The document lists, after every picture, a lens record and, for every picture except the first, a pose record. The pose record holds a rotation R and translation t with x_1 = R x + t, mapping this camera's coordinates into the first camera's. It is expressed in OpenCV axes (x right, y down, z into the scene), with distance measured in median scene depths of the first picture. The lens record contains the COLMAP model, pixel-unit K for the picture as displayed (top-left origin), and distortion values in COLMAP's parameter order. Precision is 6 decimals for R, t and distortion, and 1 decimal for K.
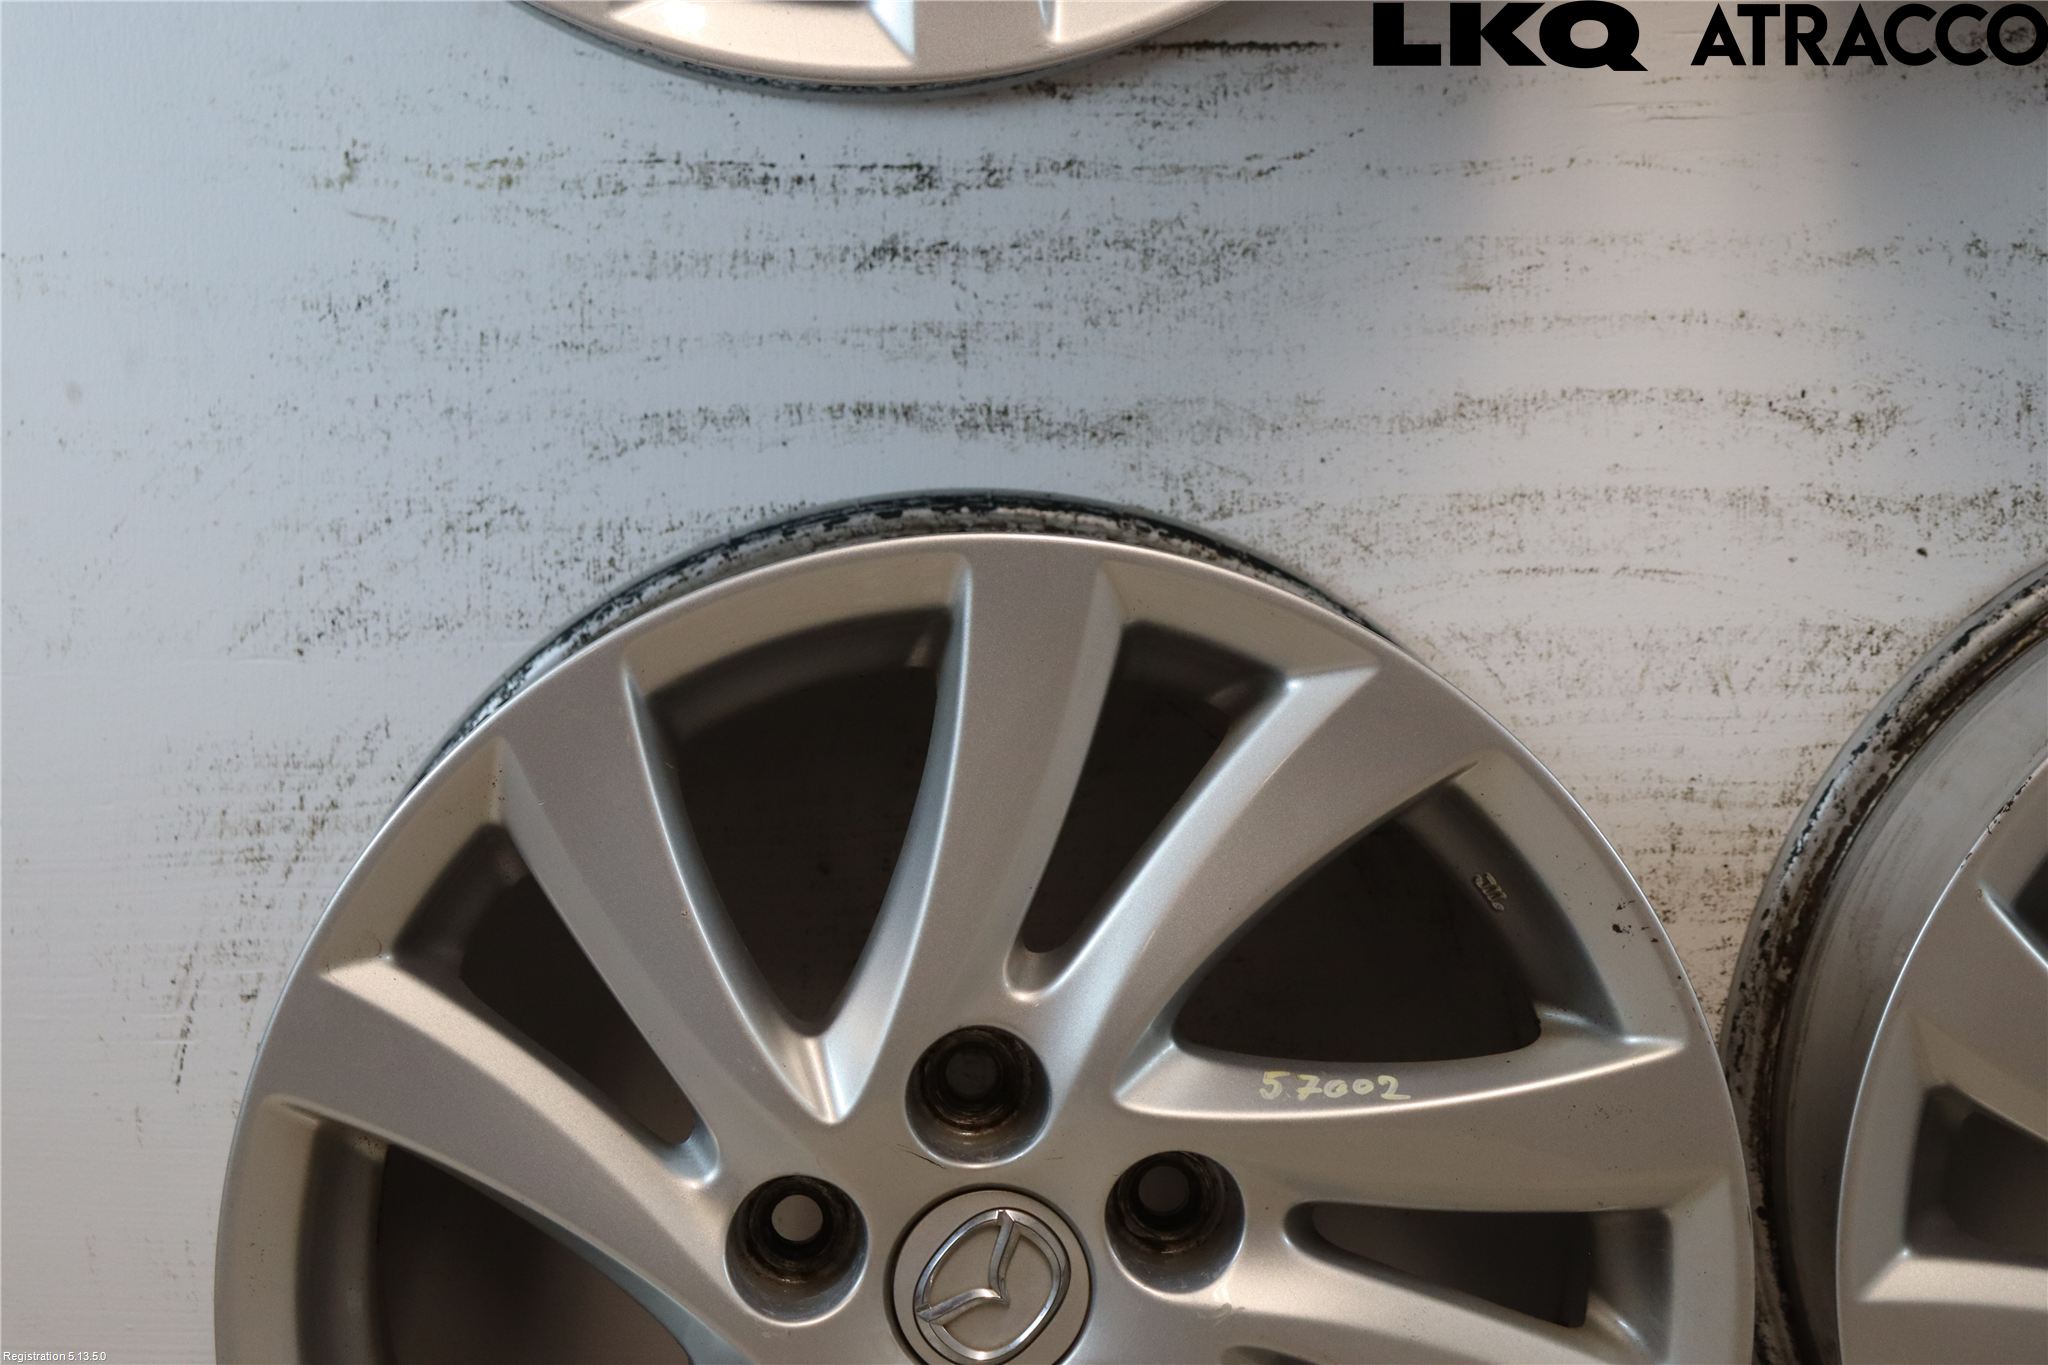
lens RADIAL K [[5002.9, 0, 1020.5], [0, 5002.9, 682.1], [0, 0, 1]] dist [0.450065, 0.000000]
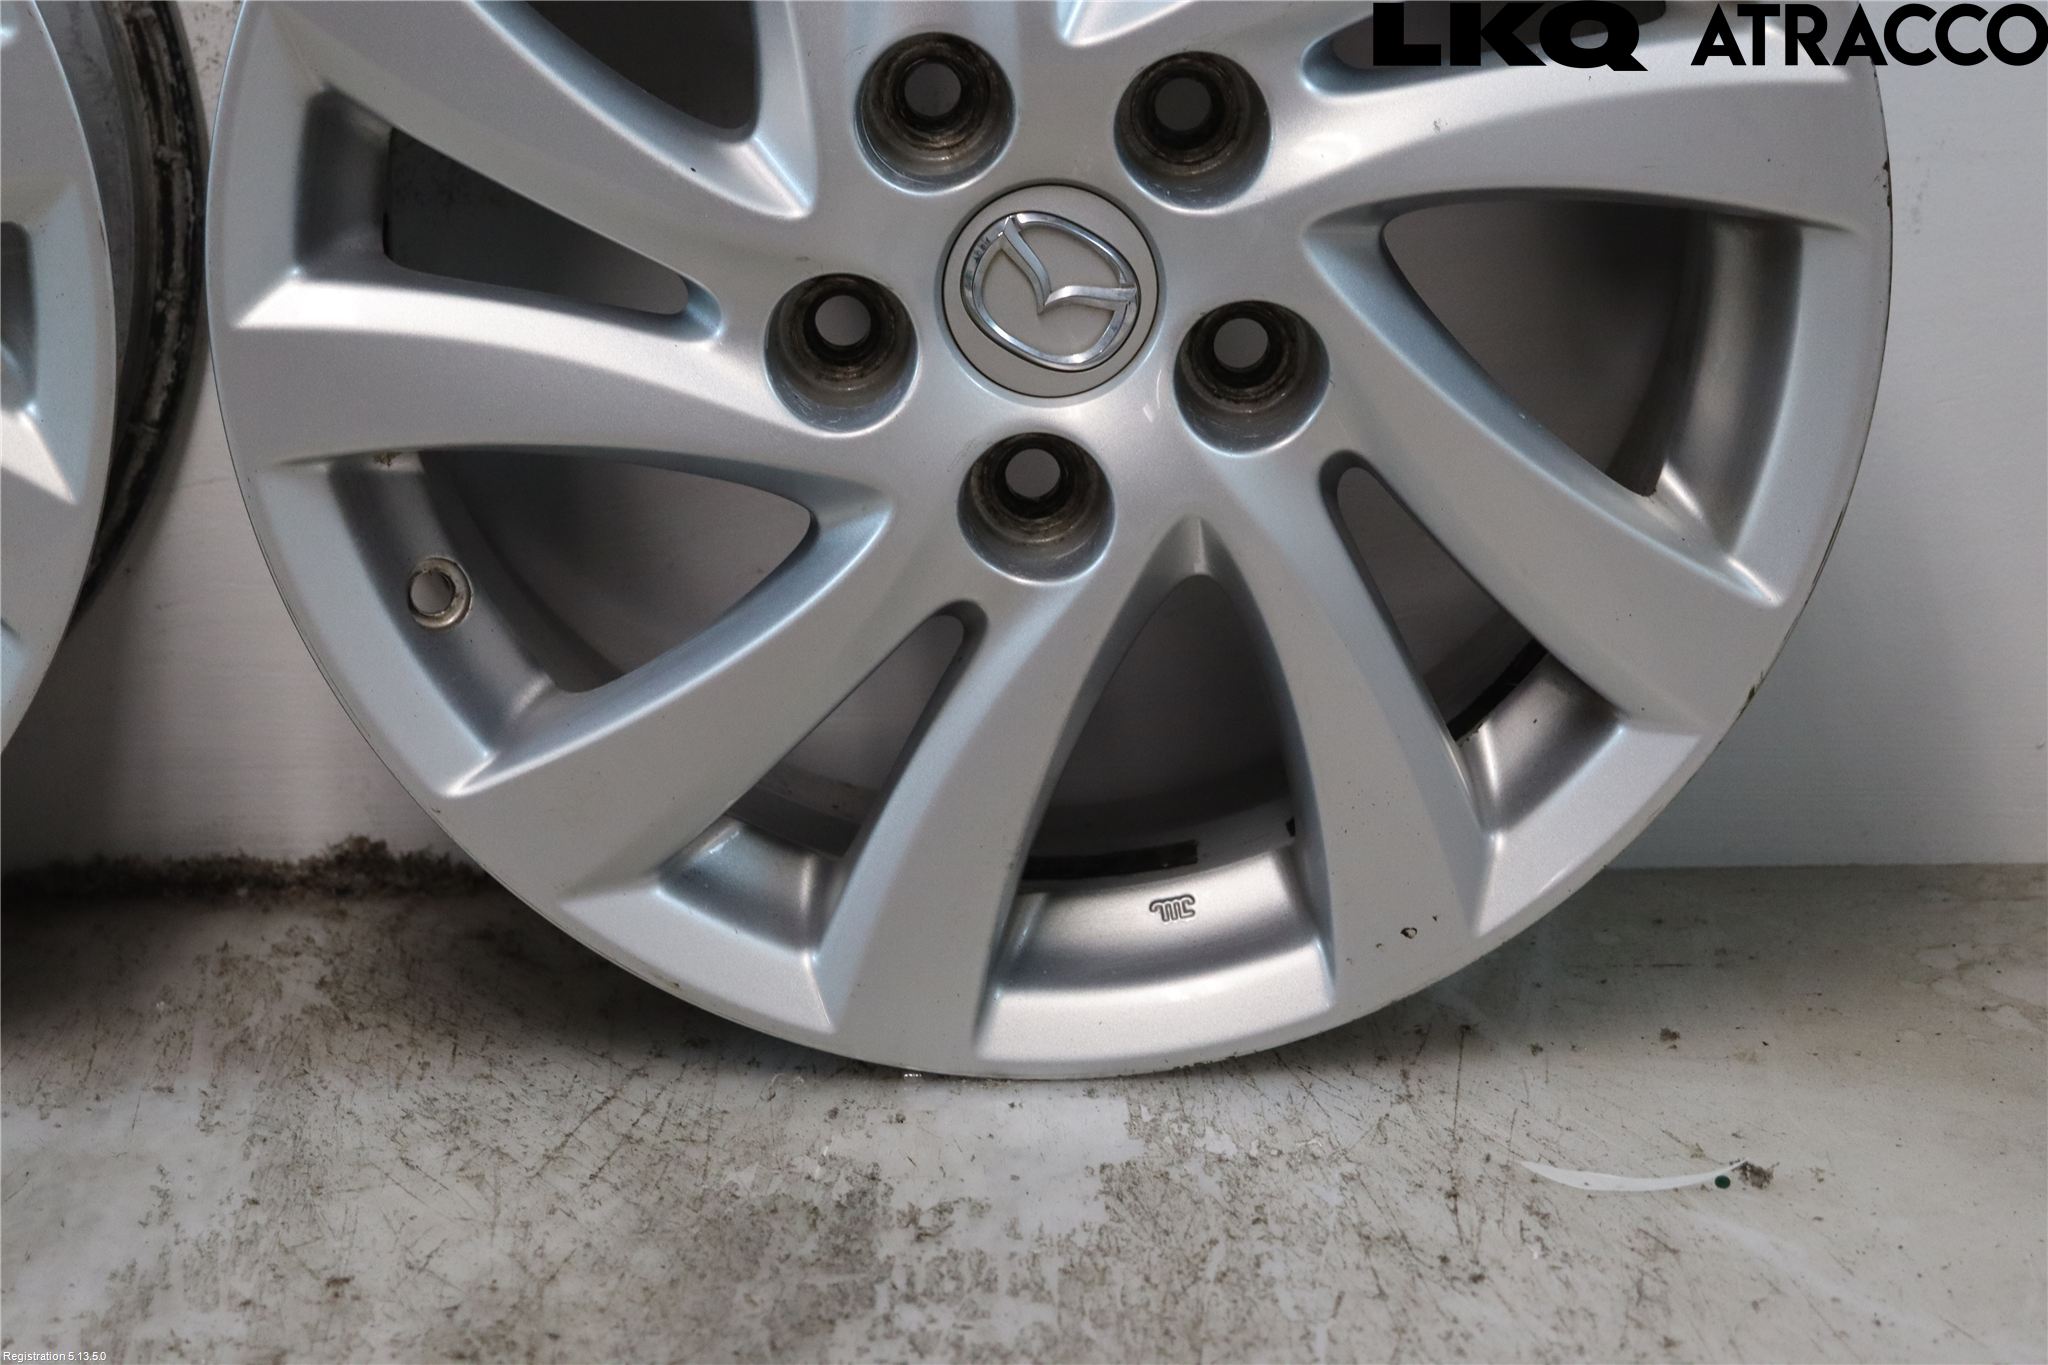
lens RADIAL K [[5002.9, 0, 1017.2], [0, 5002.9, 696.6], [0, 0, 1]] dist [0.450065, 0.000000]
pose [[0.999814, 0.013000, -0.014230, 0.288405], [-0.010512, 0.986609, 0.162764, 0.034330], [0.016155, -0.162585, 0.986562, 0.089534]]
